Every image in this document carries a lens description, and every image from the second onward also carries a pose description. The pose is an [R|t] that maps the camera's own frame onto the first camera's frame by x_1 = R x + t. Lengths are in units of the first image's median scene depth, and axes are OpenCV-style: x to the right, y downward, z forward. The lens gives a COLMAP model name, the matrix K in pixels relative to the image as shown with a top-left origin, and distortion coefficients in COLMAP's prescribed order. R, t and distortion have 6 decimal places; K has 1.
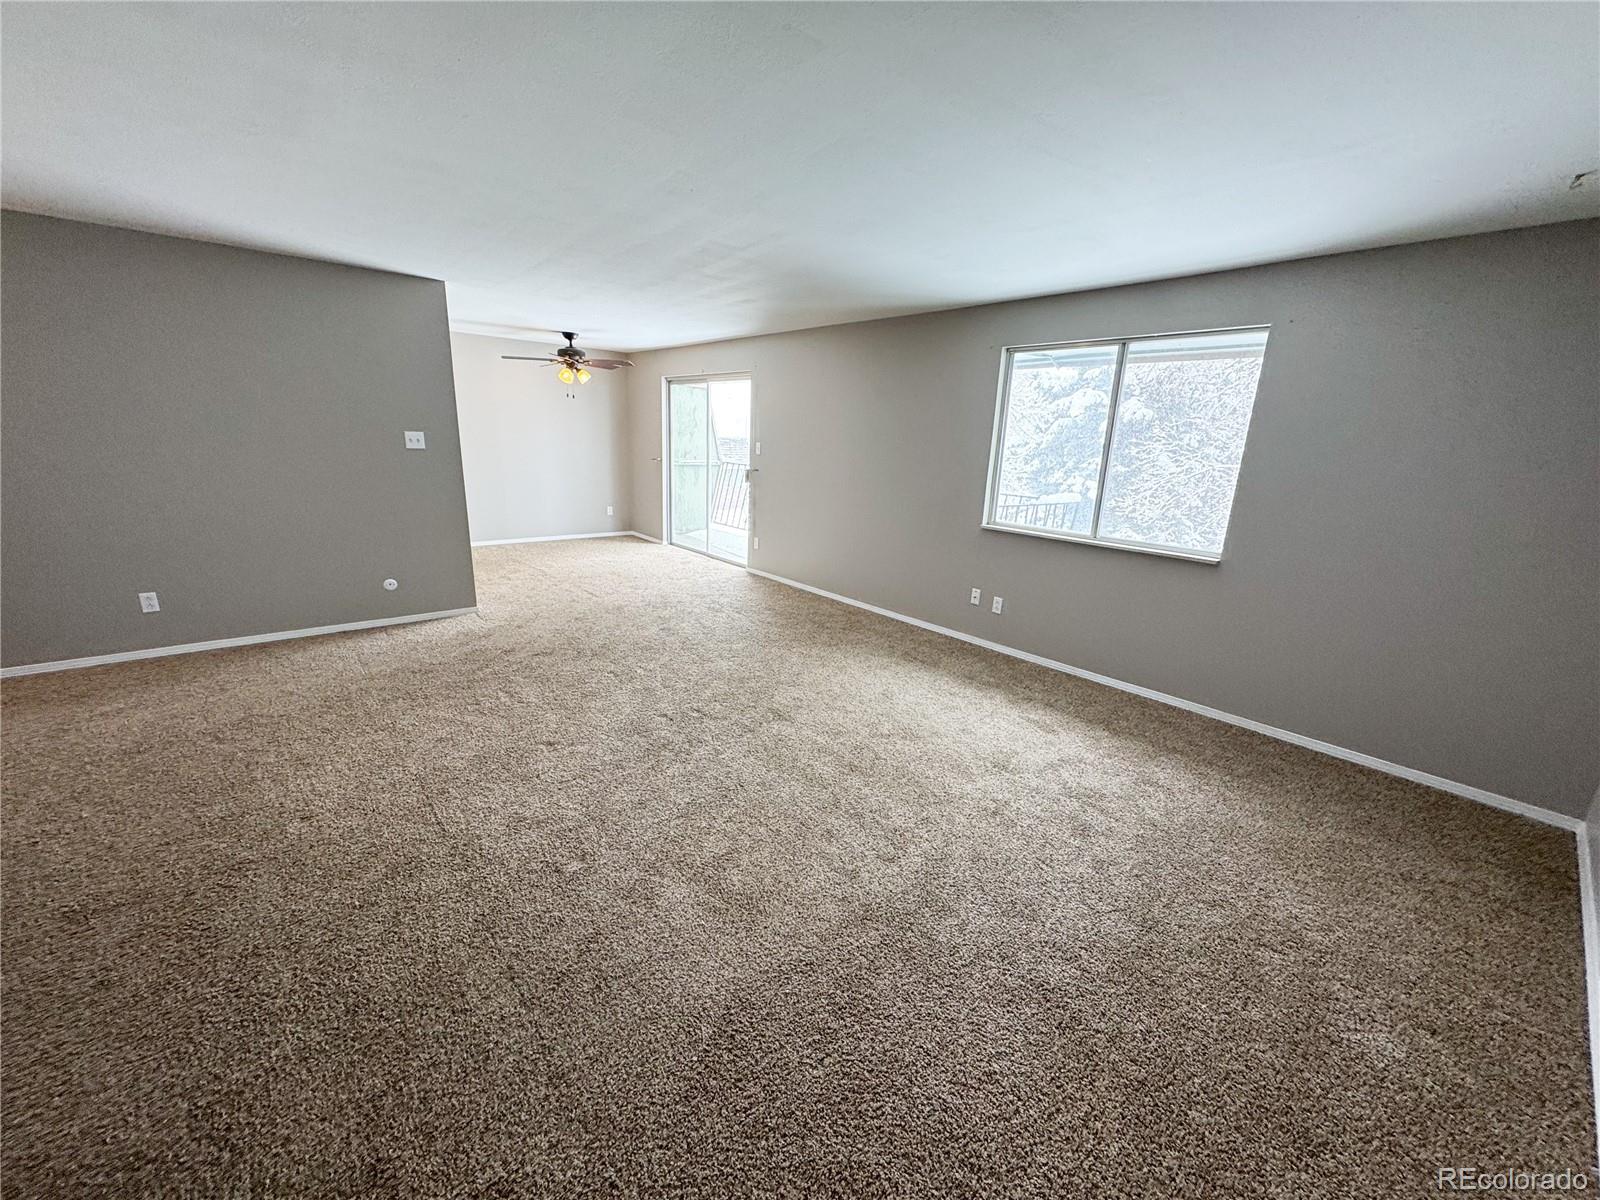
lens RADIAL K [[638.5, 0, 800.0], [0, 638.5, 600.0], [0, 0, 1]] dist [-0.002916, -0.000146]
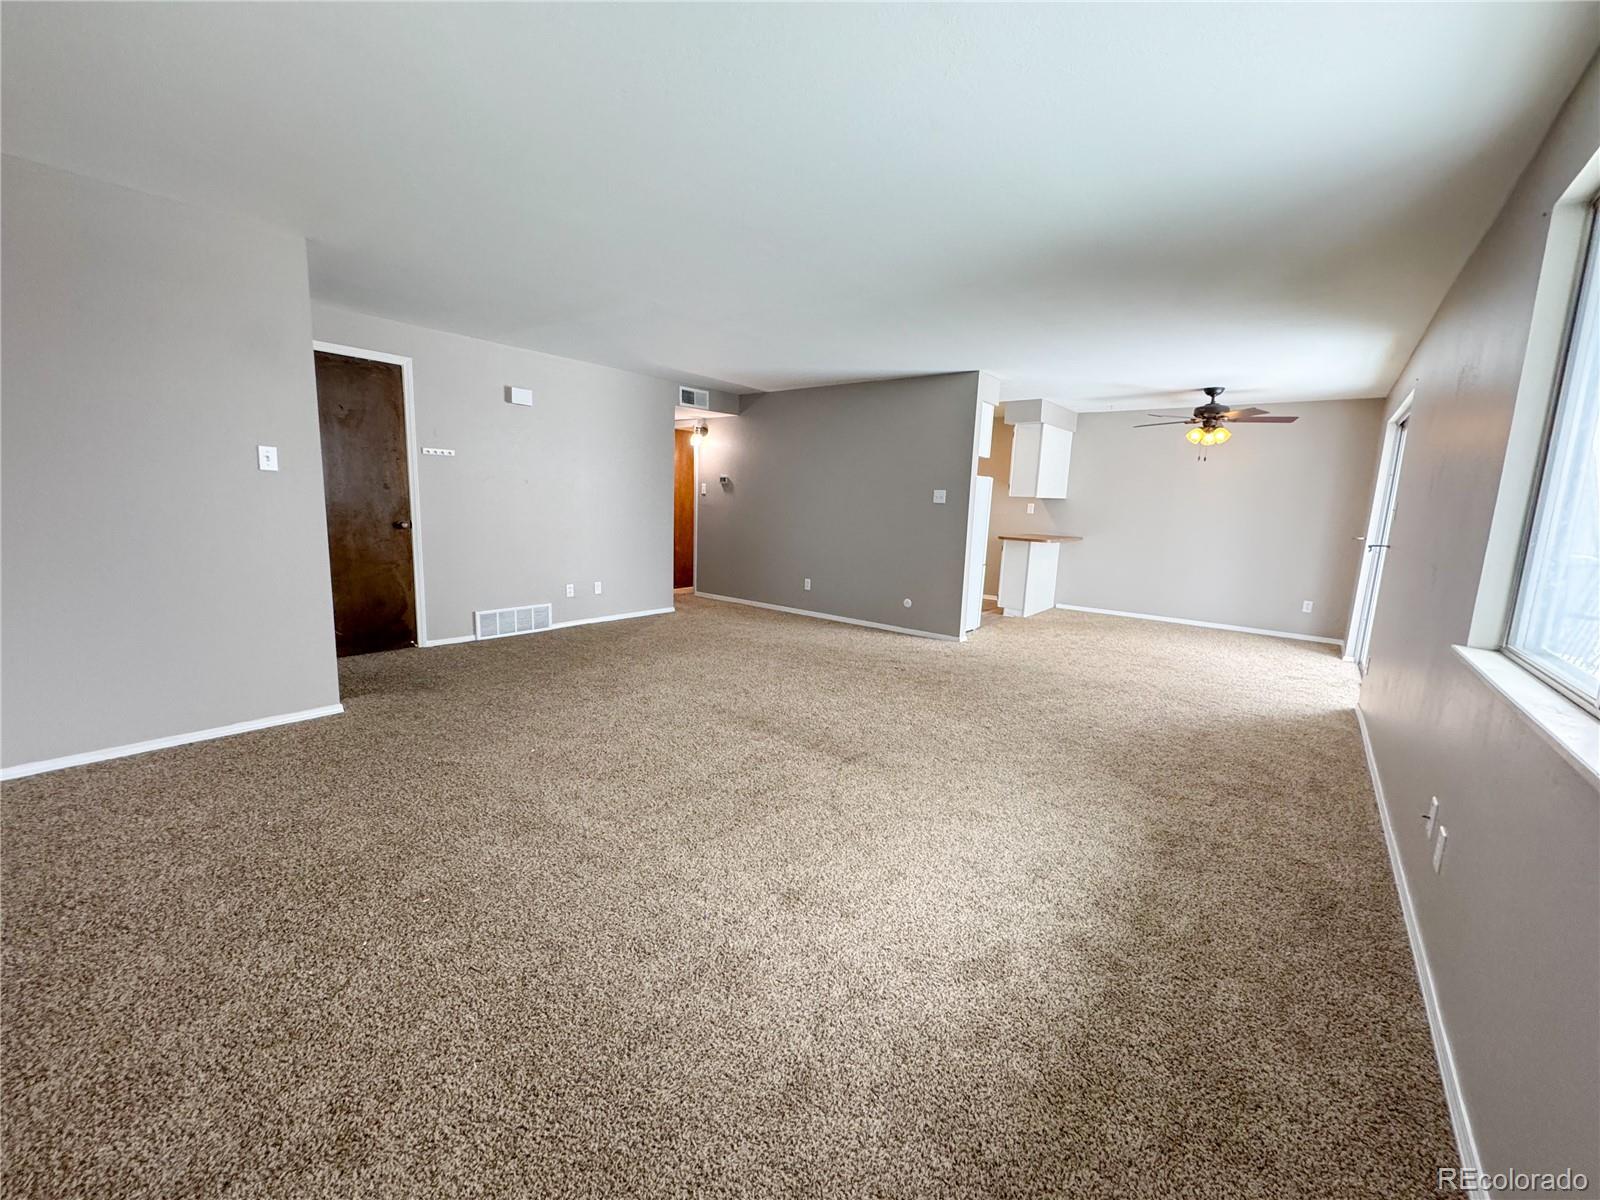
lens RADIAL K [[638.5, 0, 800.0], [0, 638.5, 600.0], [0, 0, 1]] dist [-0.002916, -0.000146]
pose [[0.177334, 0.118810, -0.976953, 0.564549], [-0.277872, 0.958341, 0.066108, -0.051318], [0.944108, 0.259745, 0.202960, 0.472047]]
